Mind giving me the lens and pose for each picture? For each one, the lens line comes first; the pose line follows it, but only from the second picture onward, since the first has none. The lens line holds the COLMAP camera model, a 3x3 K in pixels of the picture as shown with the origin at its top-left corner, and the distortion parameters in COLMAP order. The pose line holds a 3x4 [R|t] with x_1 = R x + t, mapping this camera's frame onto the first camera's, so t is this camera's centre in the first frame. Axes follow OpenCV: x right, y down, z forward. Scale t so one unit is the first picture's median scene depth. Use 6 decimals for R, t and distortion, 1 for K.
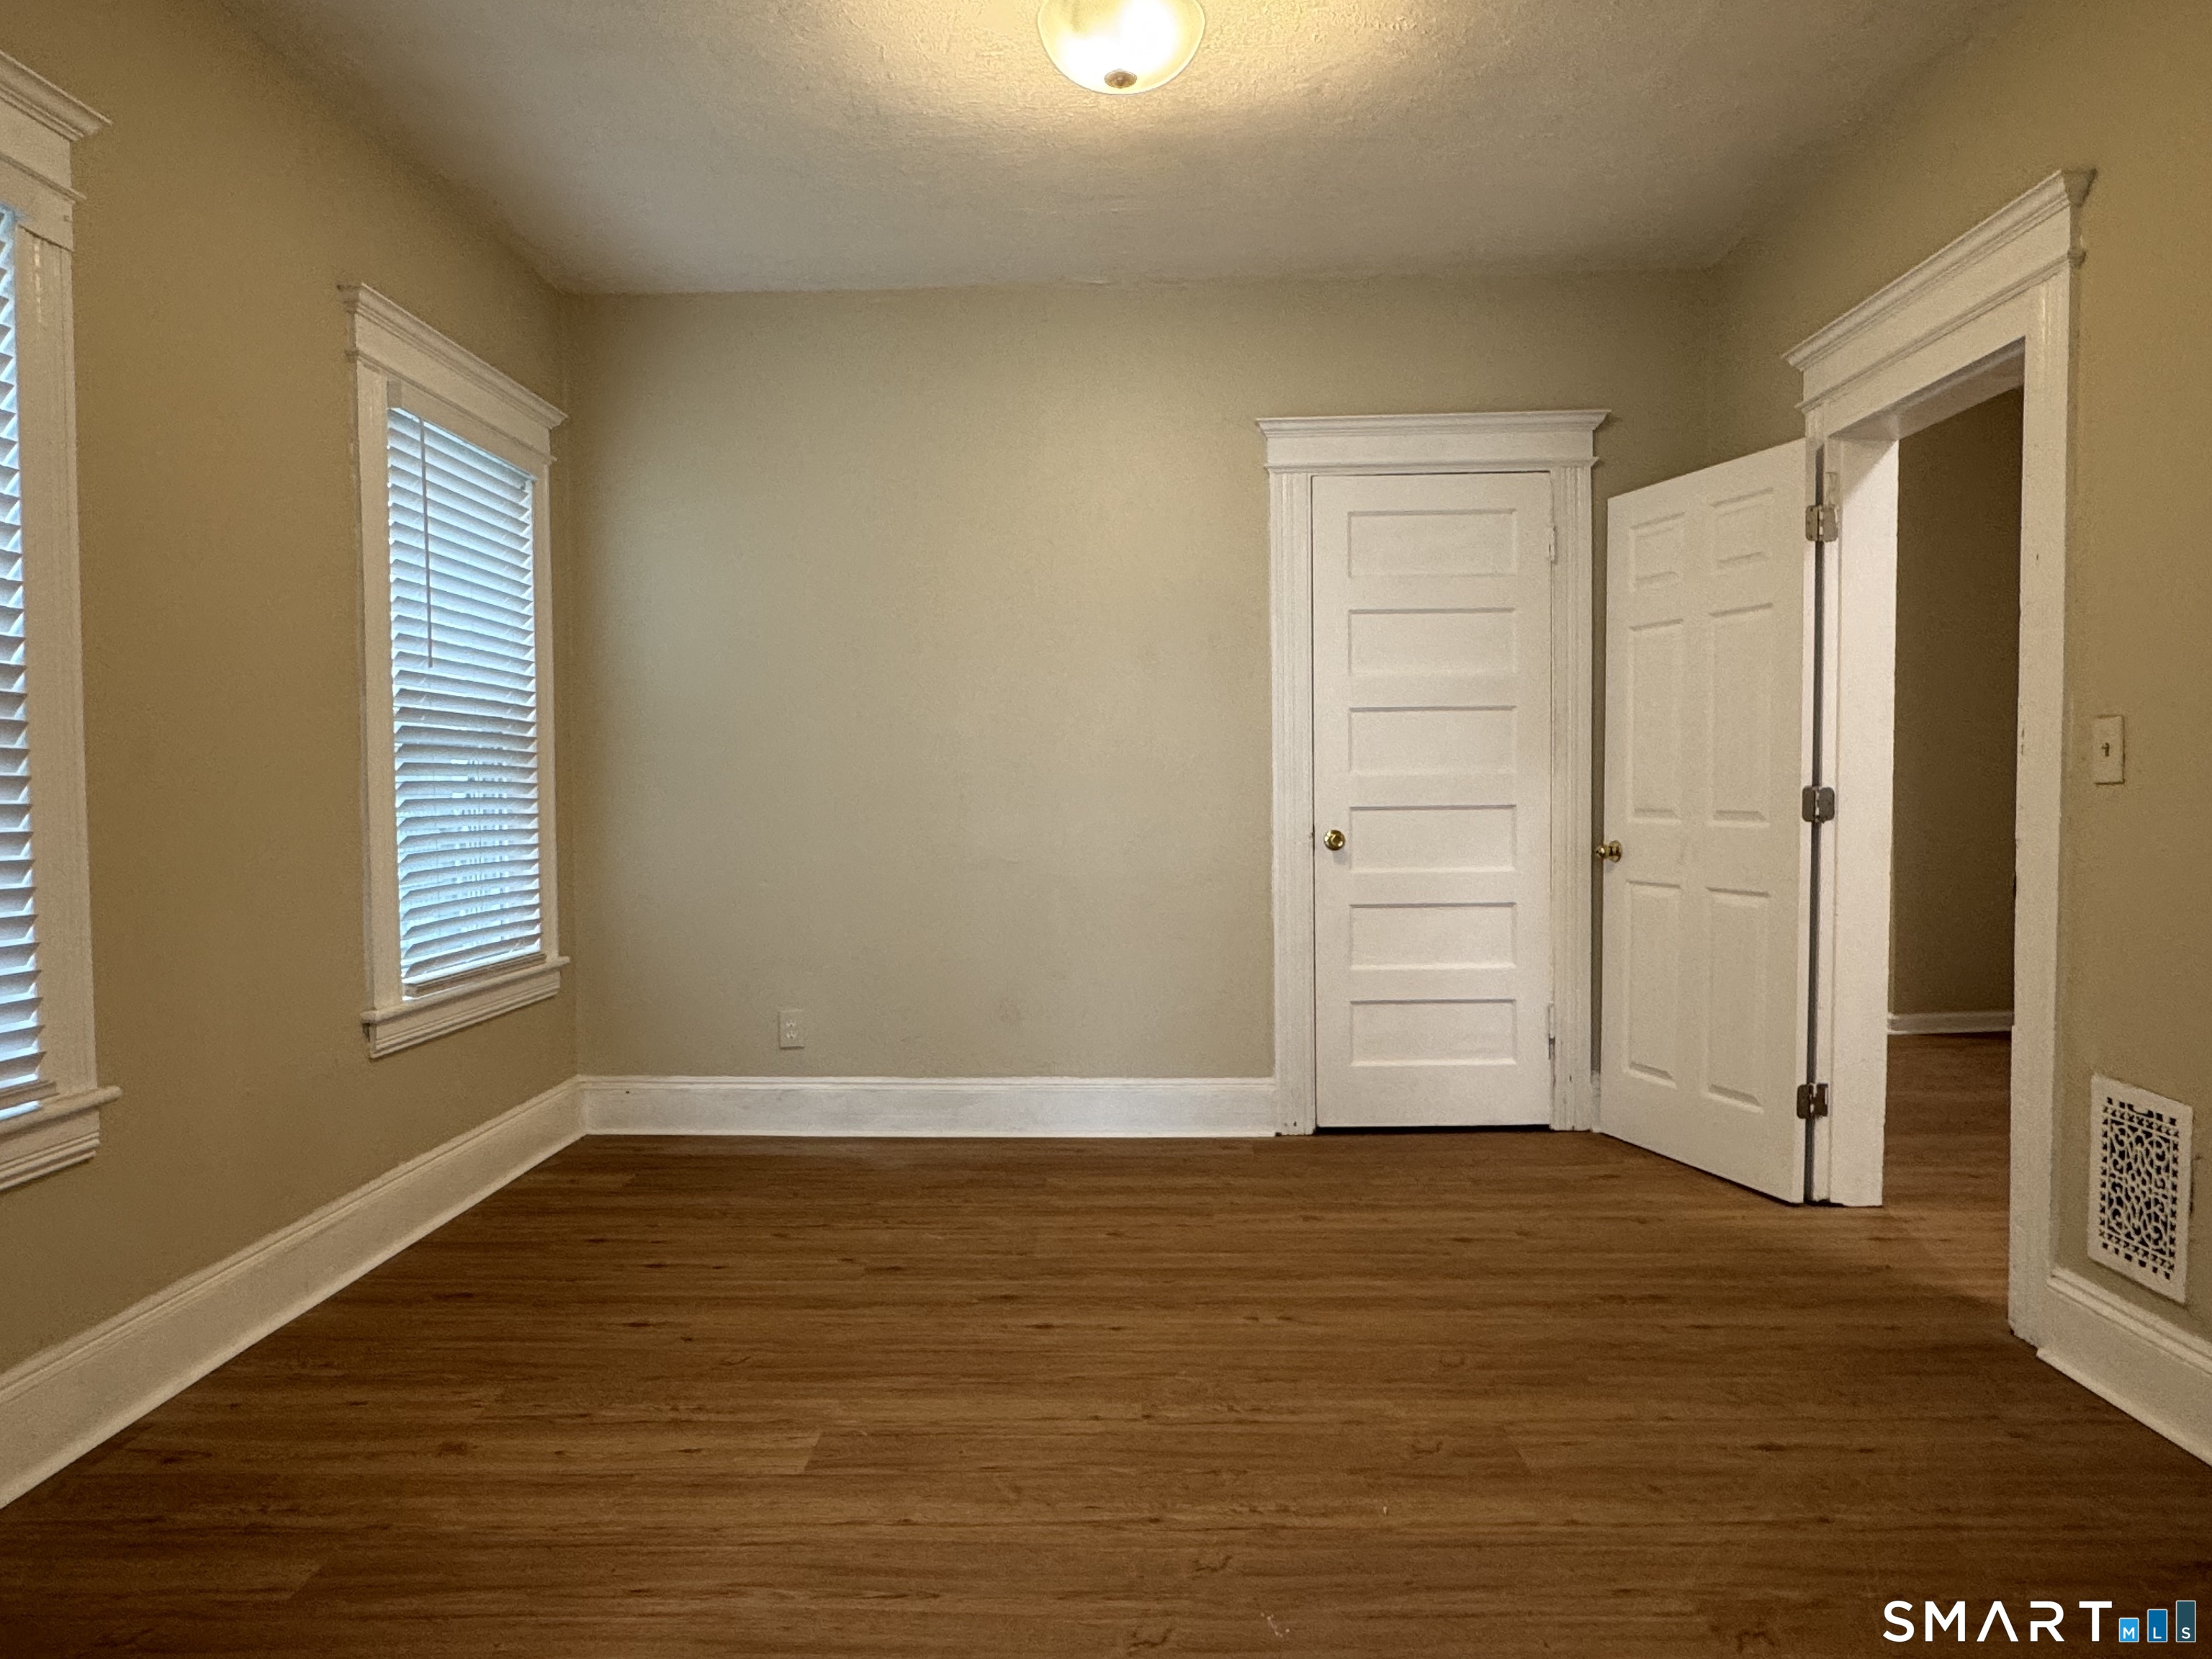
lens RADIAL K [[1371.3, 0, 1102.7], [0, 1371.3, 833.5], [0, 0, 1]] dist [0.003189, -0.005314]
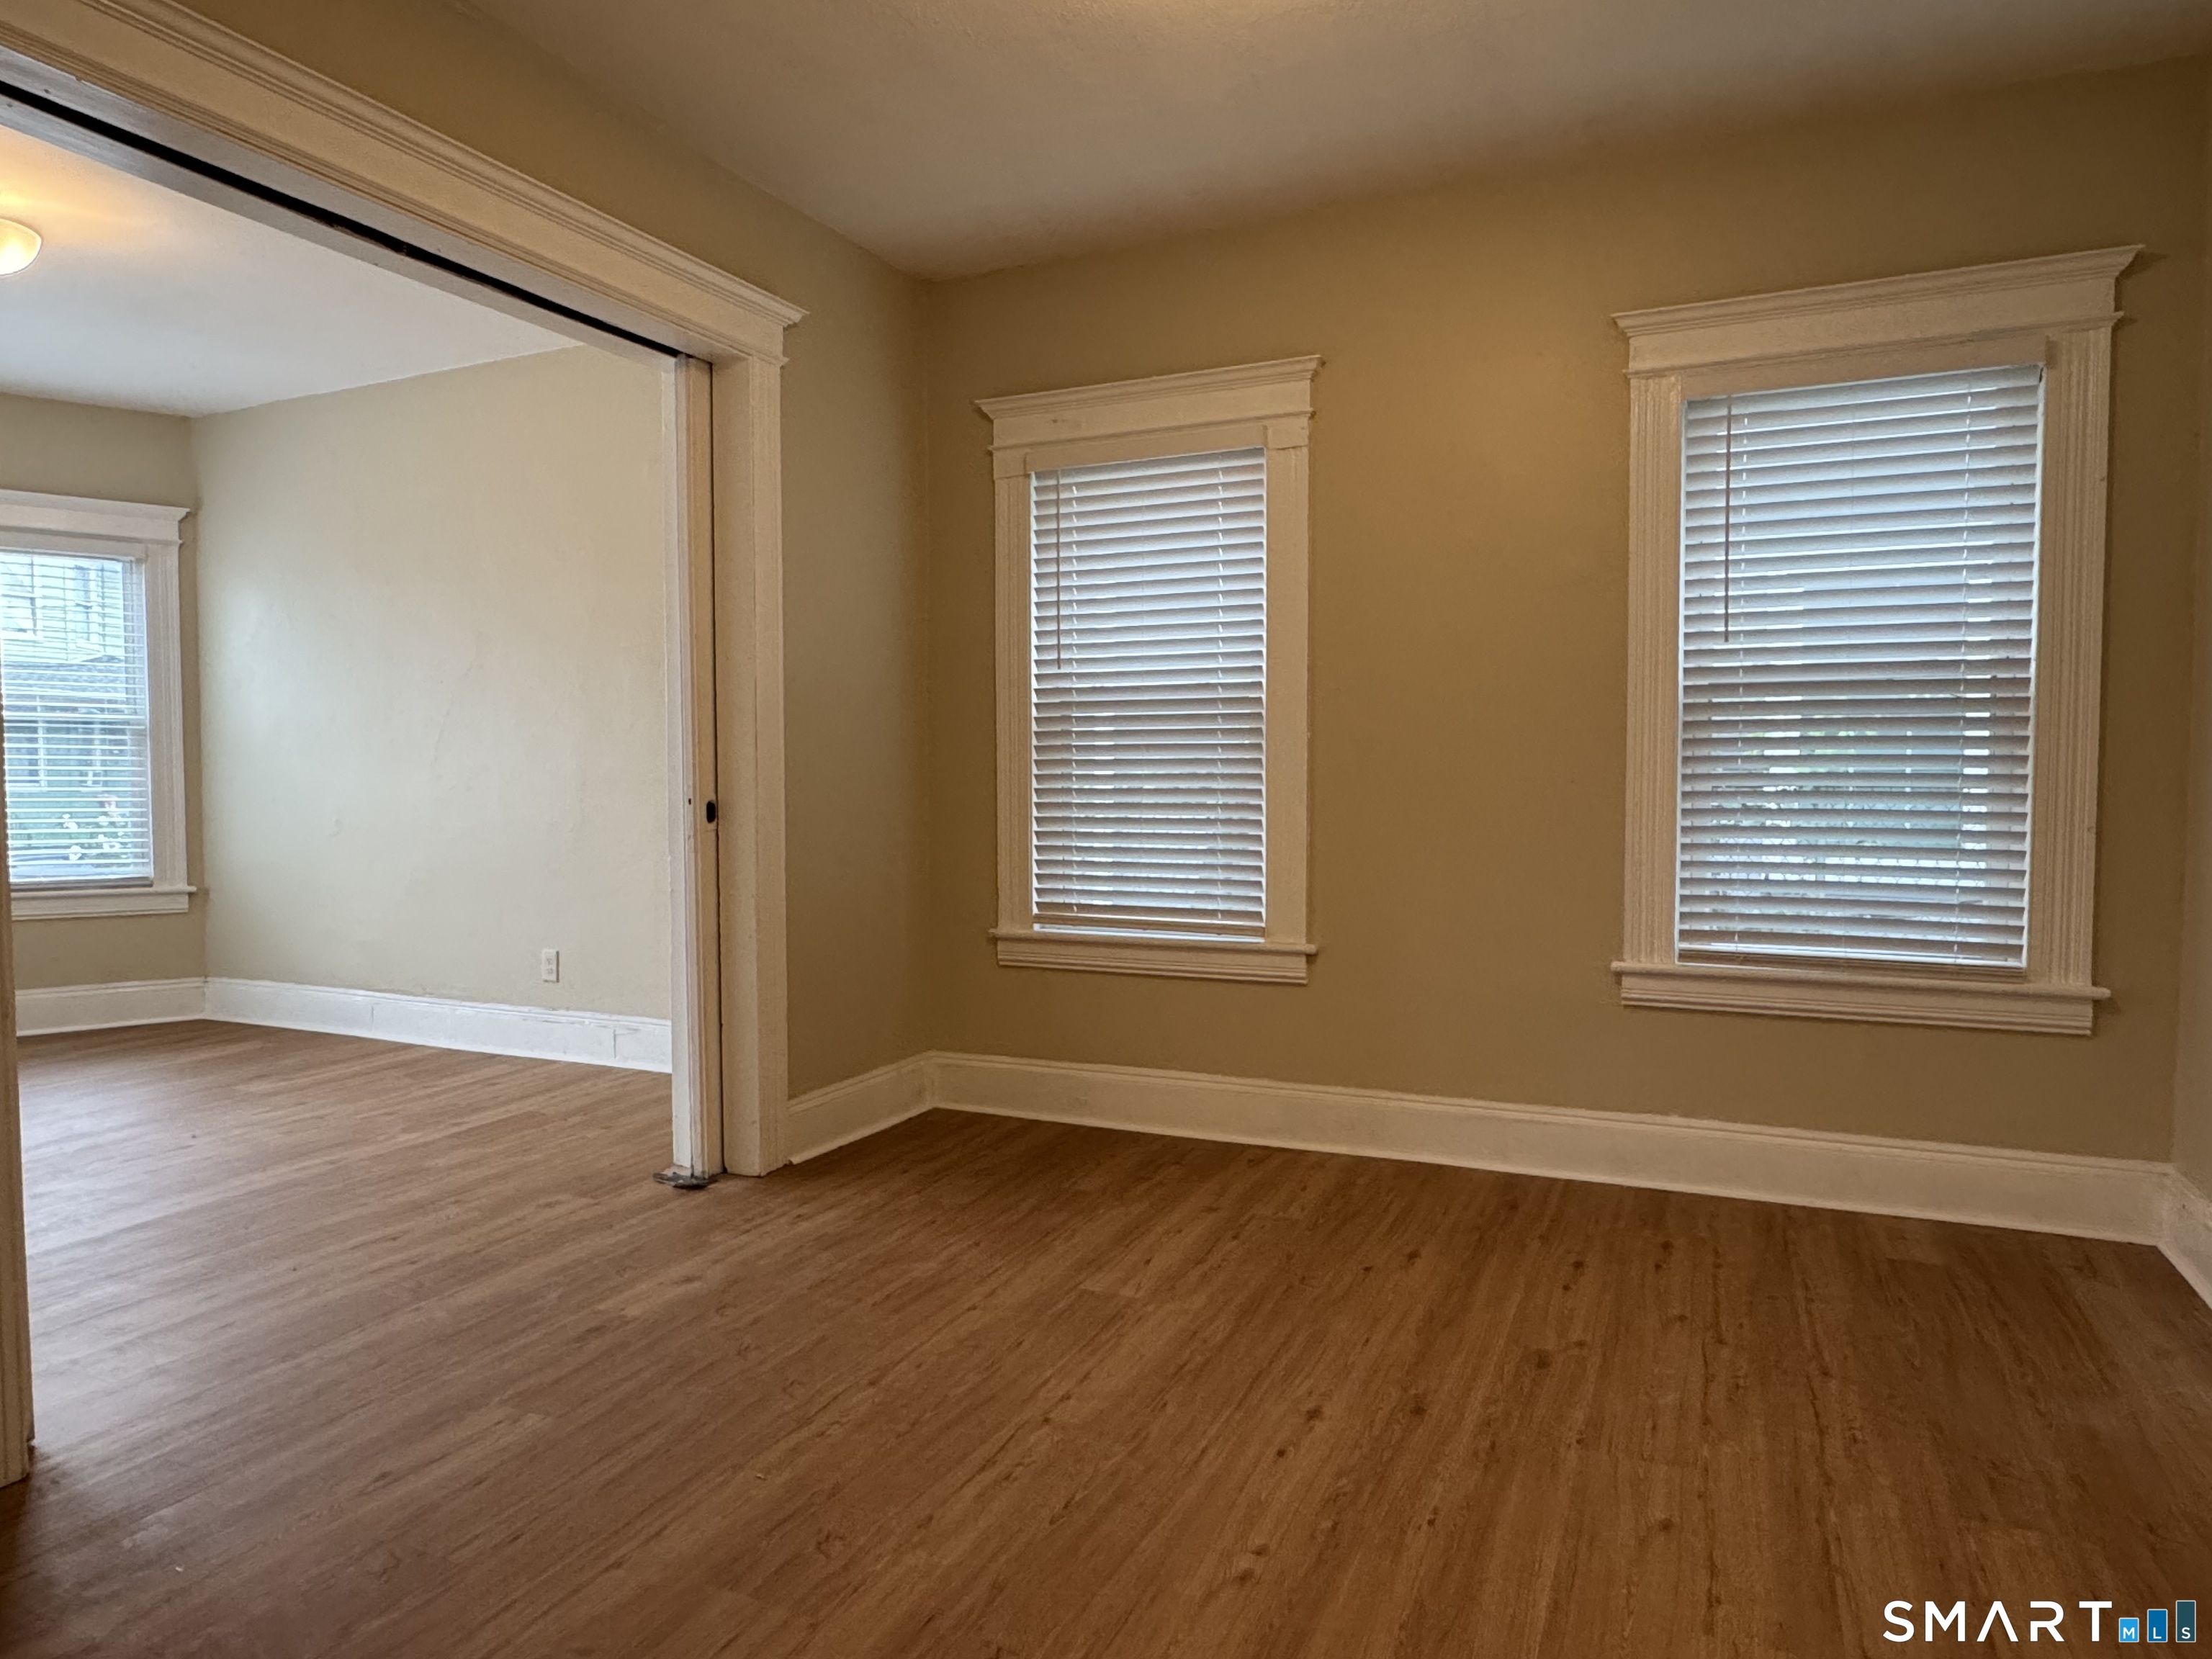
lens RADIAL K [[1371.3, 0, 1088.6], [0, 1371.3, 816.9], [0, 0, 1]] dist [0.003189, -0.005314]
pose [[-0.397445, 0.040400, -0.916736, 0.877013], [-0.025134, 0.998176, 0.054886, -0.051839], [0.917282, 0.044855, -0.395705, 1.371413]]
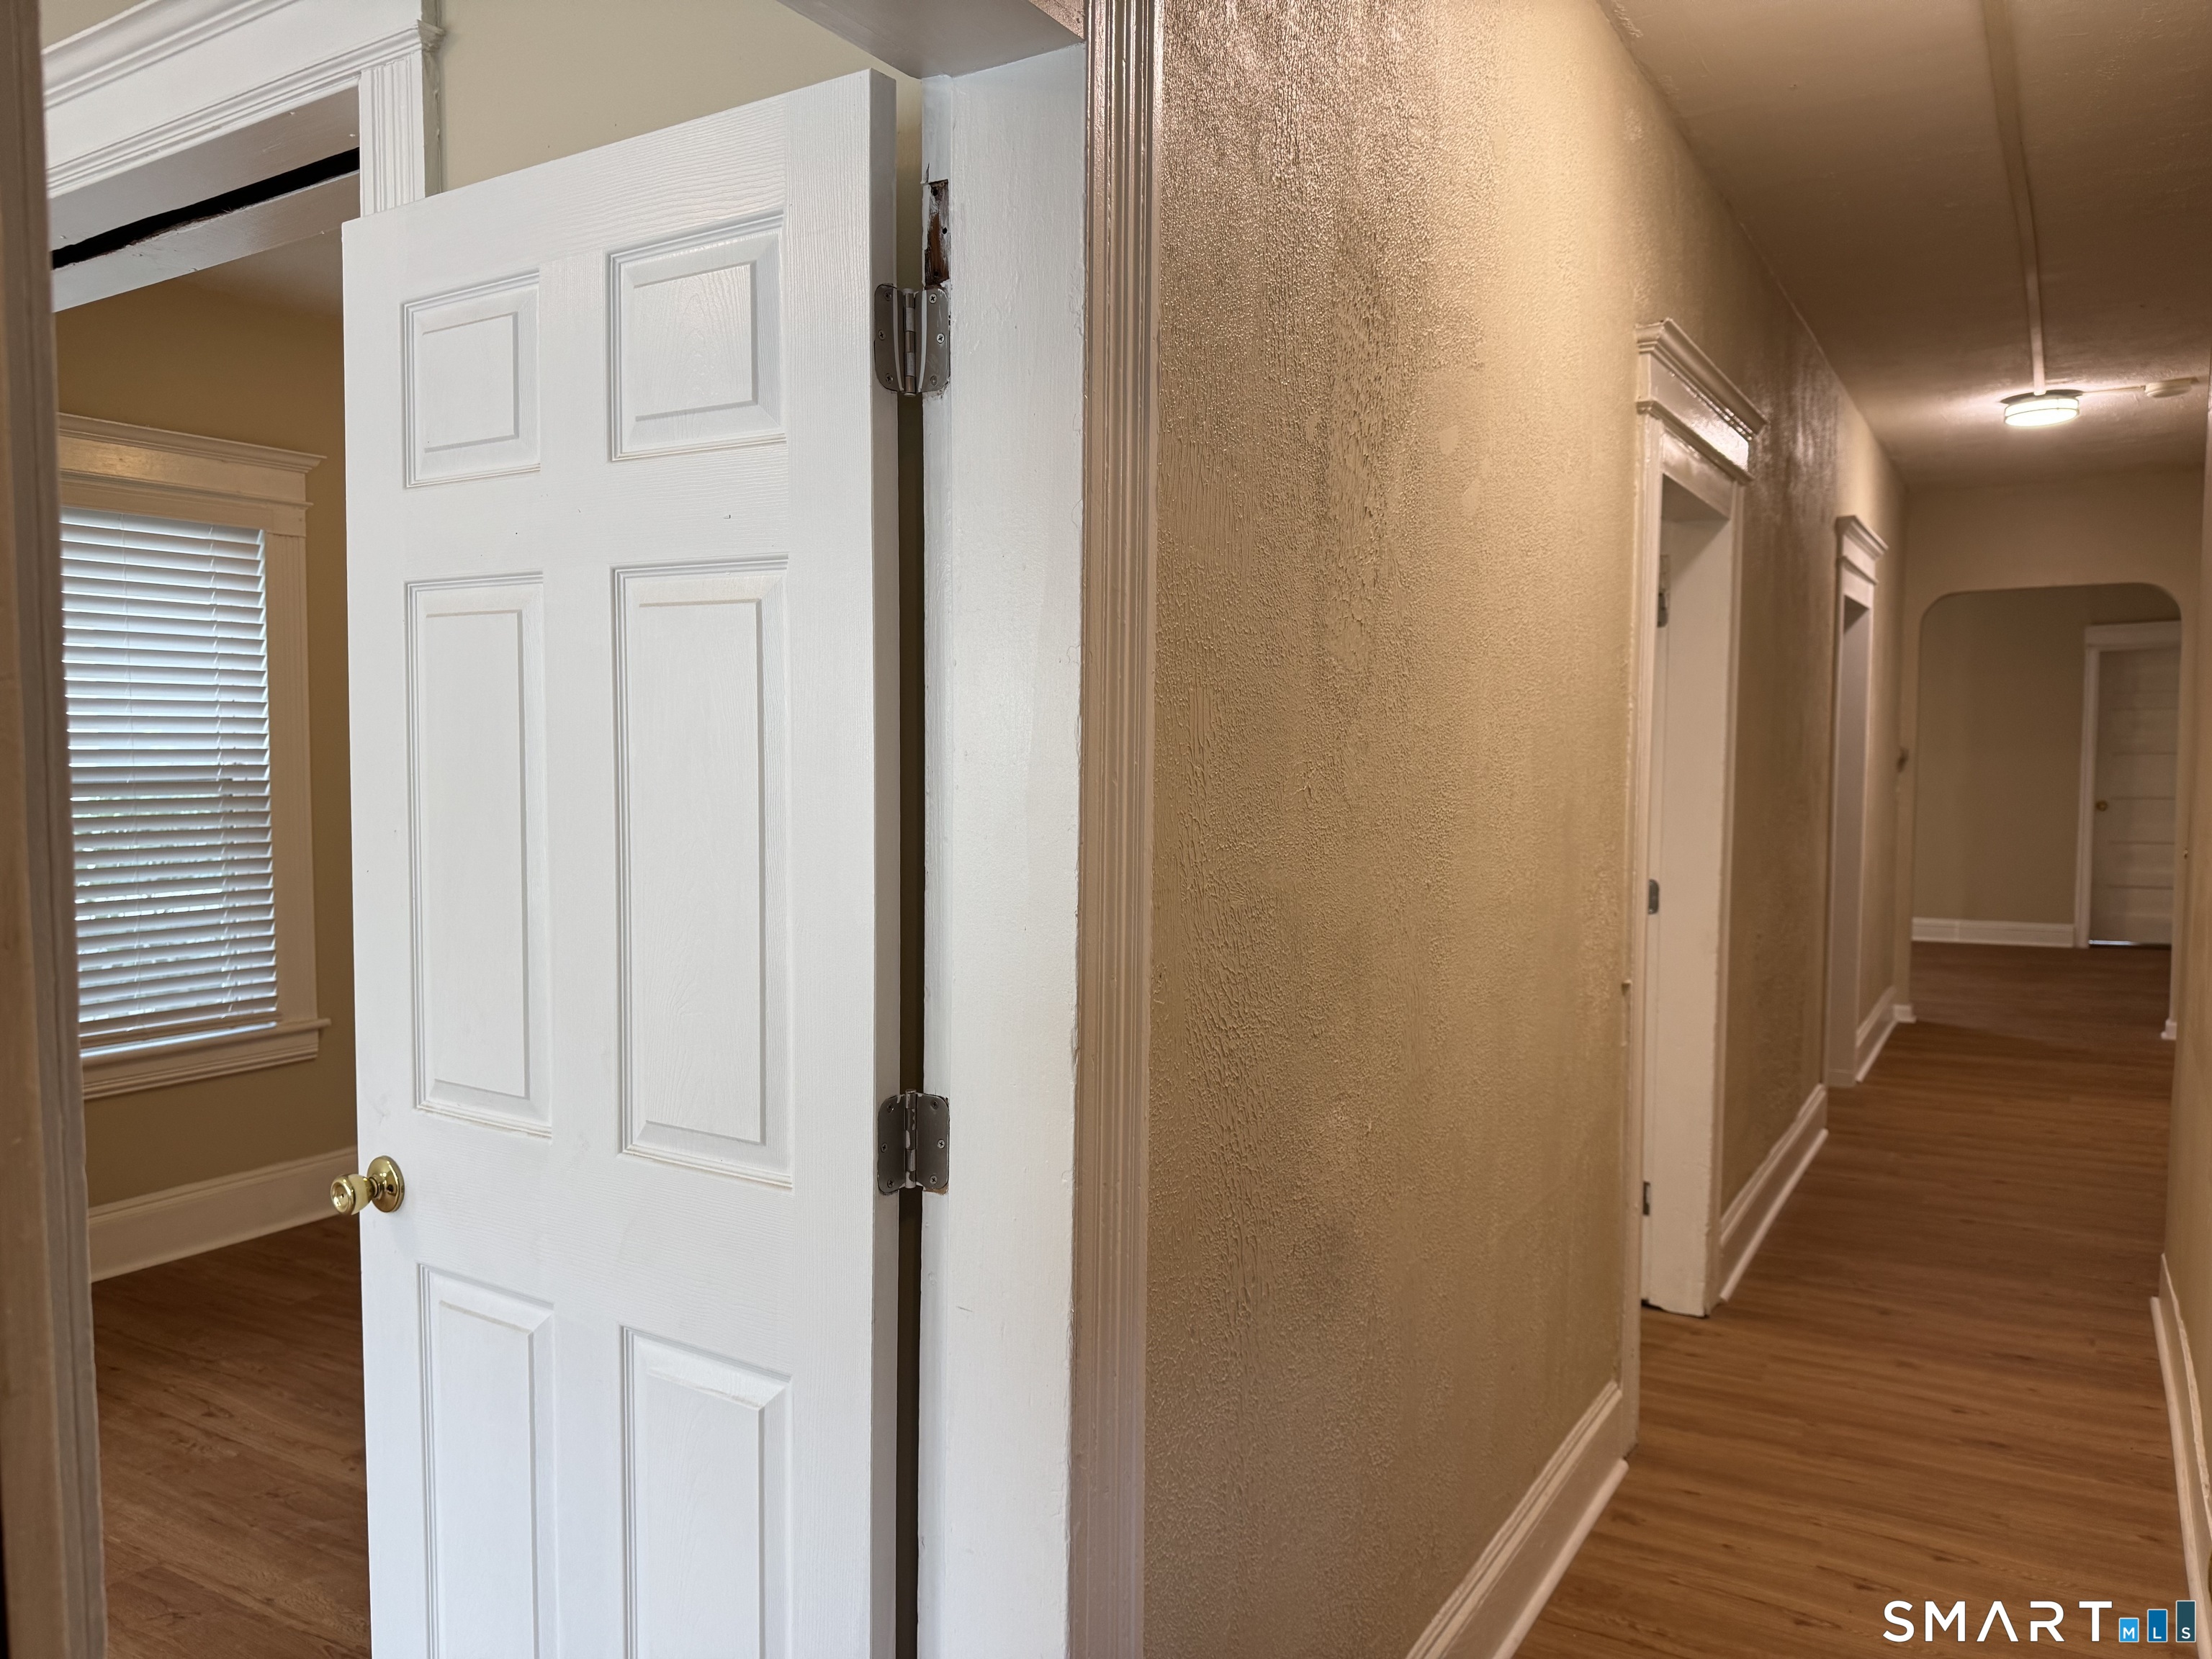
lens RADIAL K [[1567.4, 0, 1108.4], [0, 1567.4, 827.1], [0, 0, 1]] dist [-0.006574, -0.003151]
pose [[0.870316, 0.036514, -0.491139, 1.068053], [-0.024717, 0.999229, 0.030489, -0.136975], [0.491874, -0.014396, 0.870548, -0.220737]]
